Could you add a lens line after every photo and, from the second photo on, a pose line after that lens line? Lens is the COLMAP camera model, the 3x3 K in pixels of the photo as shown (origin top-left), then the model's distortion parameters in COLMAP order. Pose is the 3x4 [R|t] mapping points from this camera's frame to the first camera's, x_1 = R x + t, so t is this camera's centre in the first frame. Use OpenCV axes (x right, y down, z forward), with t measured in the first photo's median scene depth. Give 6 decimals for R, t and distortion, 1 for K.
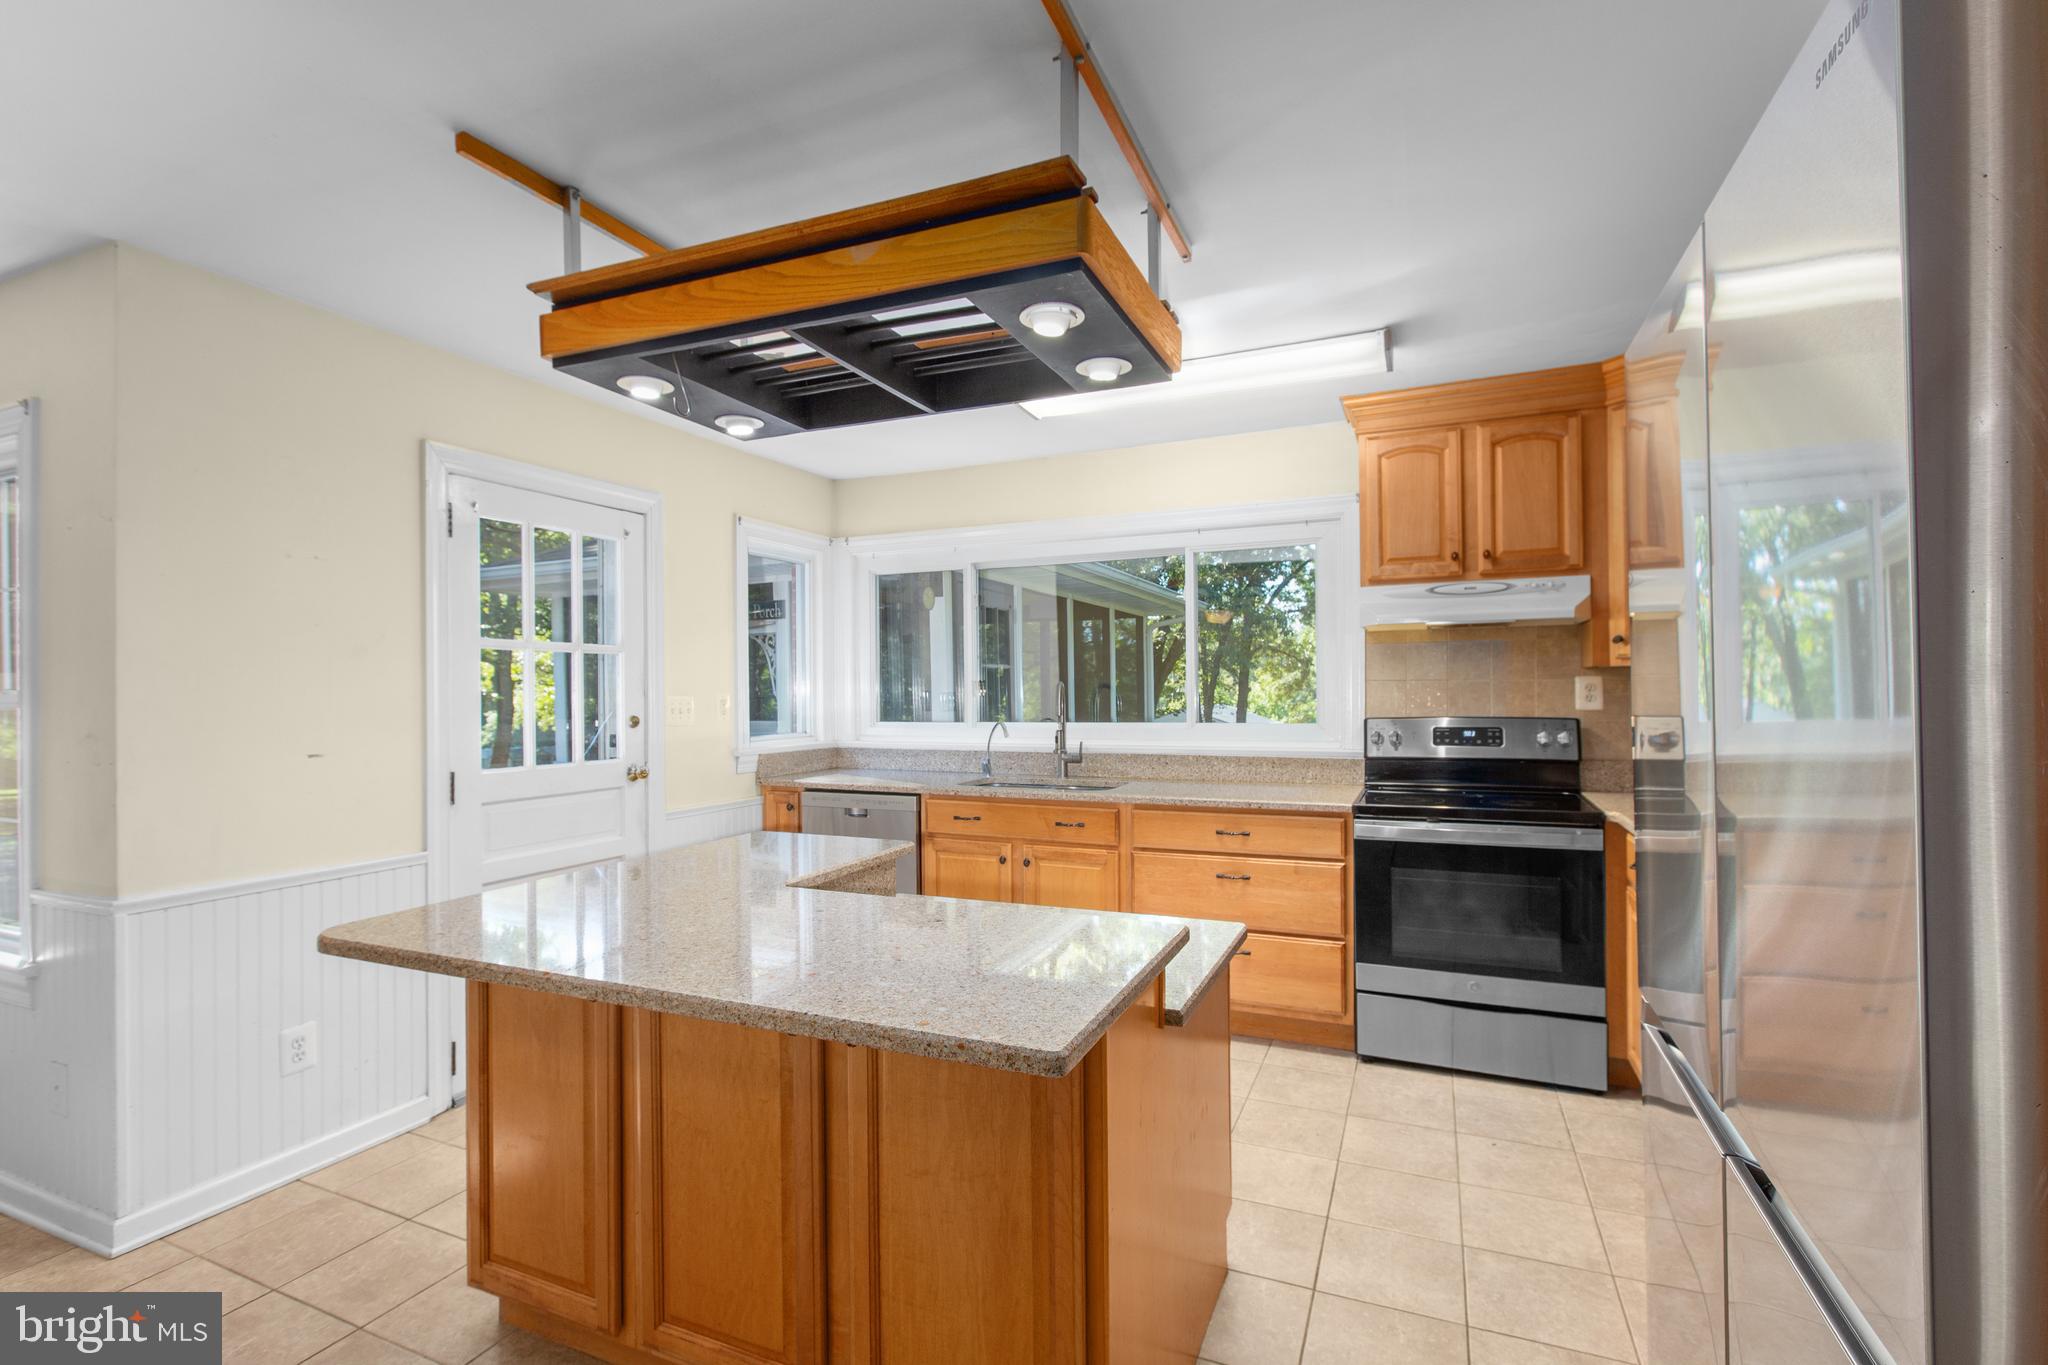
lens RADIAL K [[926.5, 0, 1046.7], [0, 926.5, 678.7], [0, 0, 1]] dist [0.000009, -0.000095]
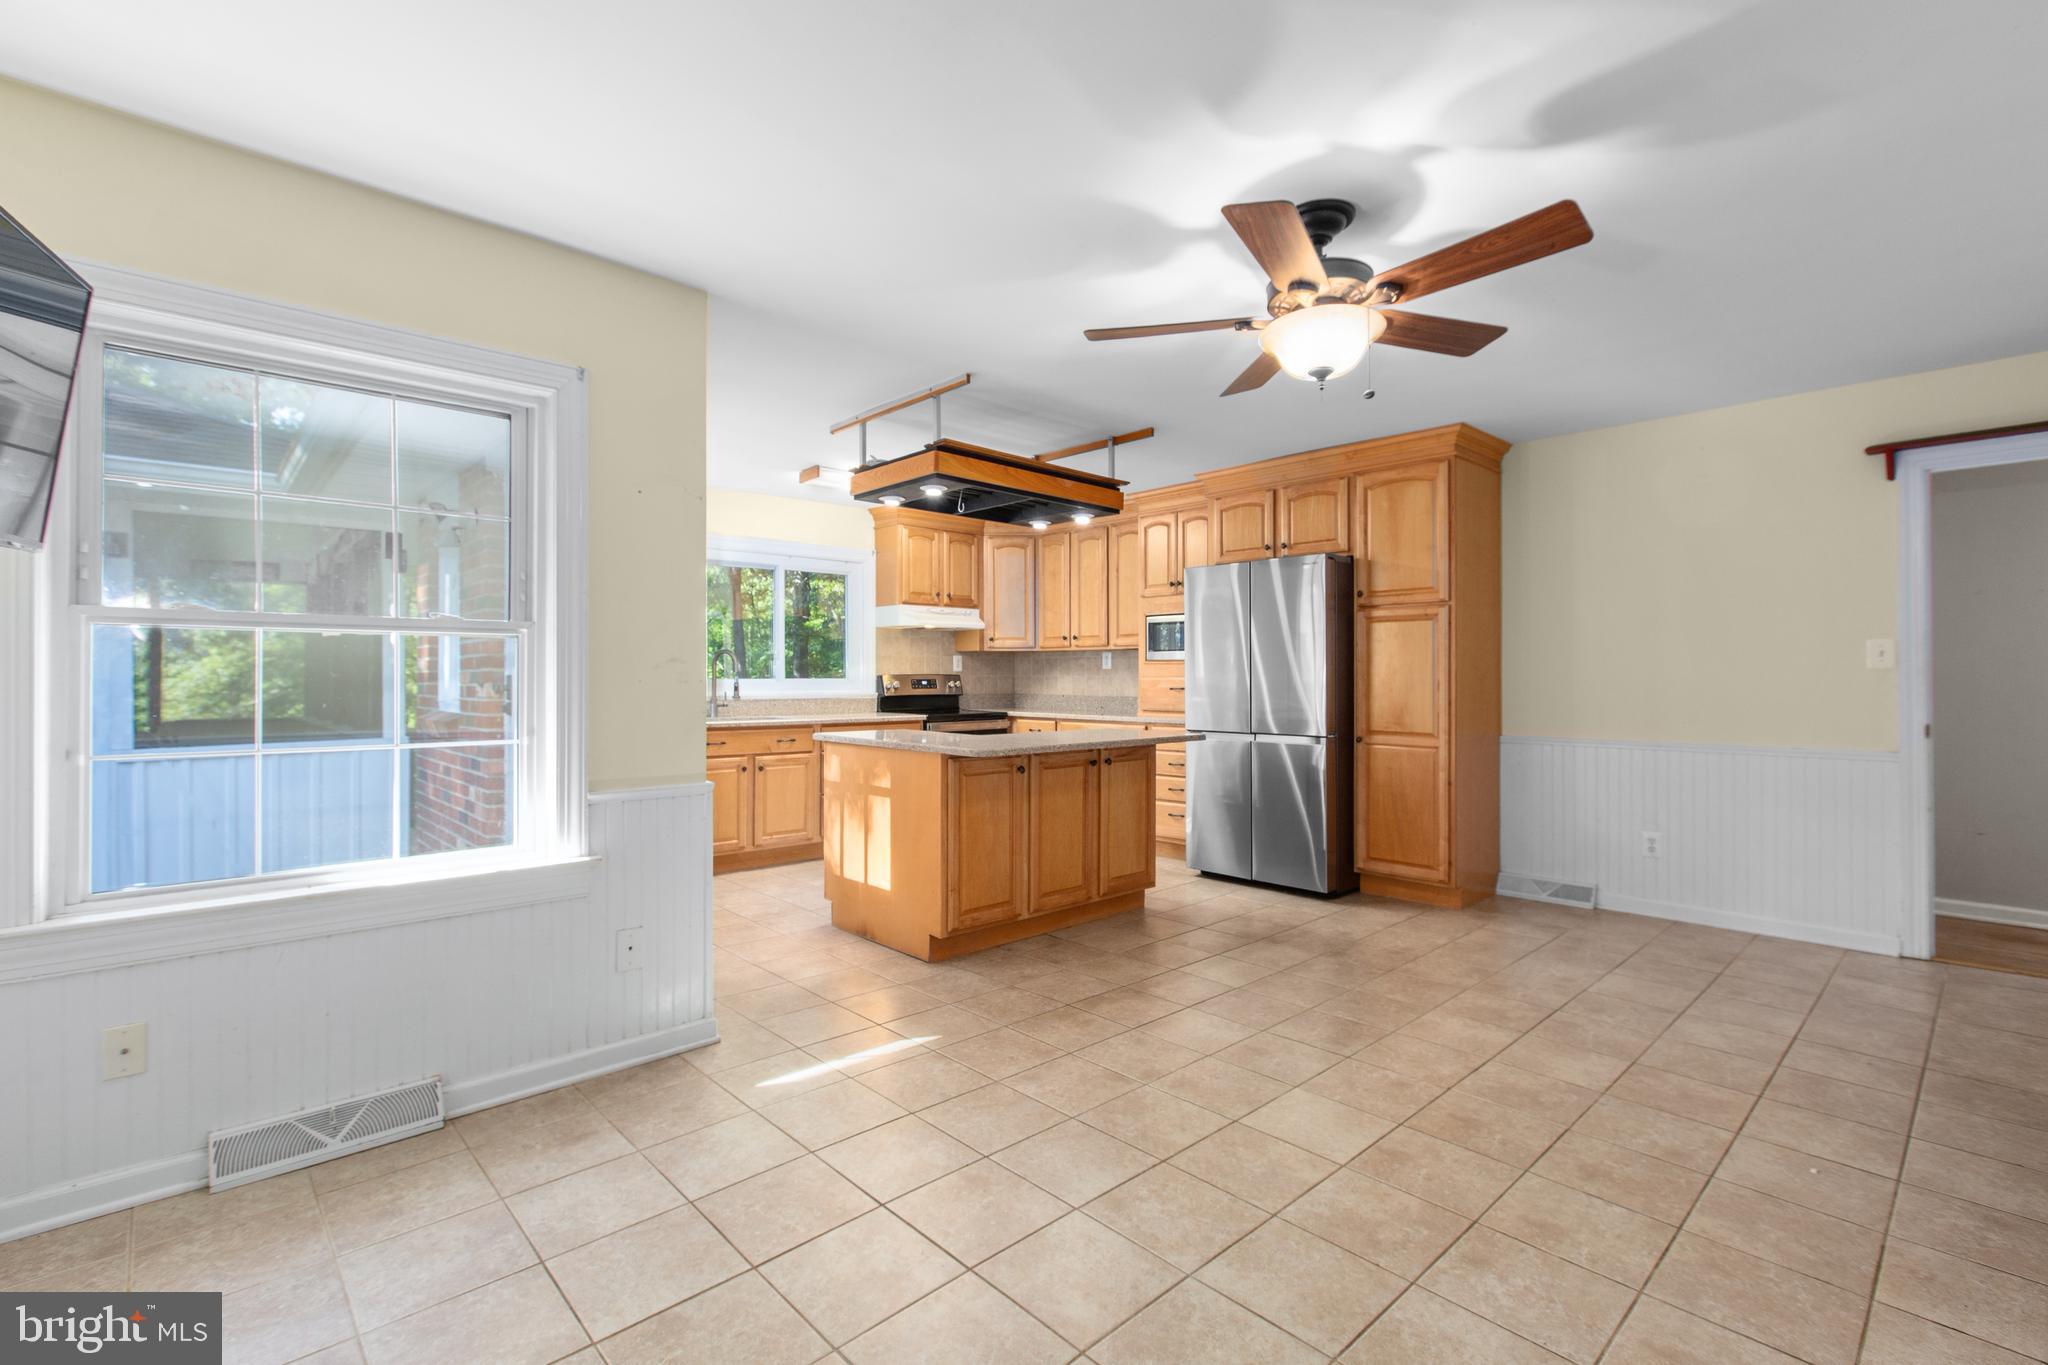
lens RADIAL K [[926.5, 0, 1046.7], [0, 926.5, 678.7], [0, 0, 1]] dist [0.000009, -0.000095]
pose [[0.404245, -0.000600, 0.914651, -1.277124], [-0.018828, 0.999782, 0.008977, 0.028271], [-0.914457, -0.020850, 0.404145, -0.044024]]
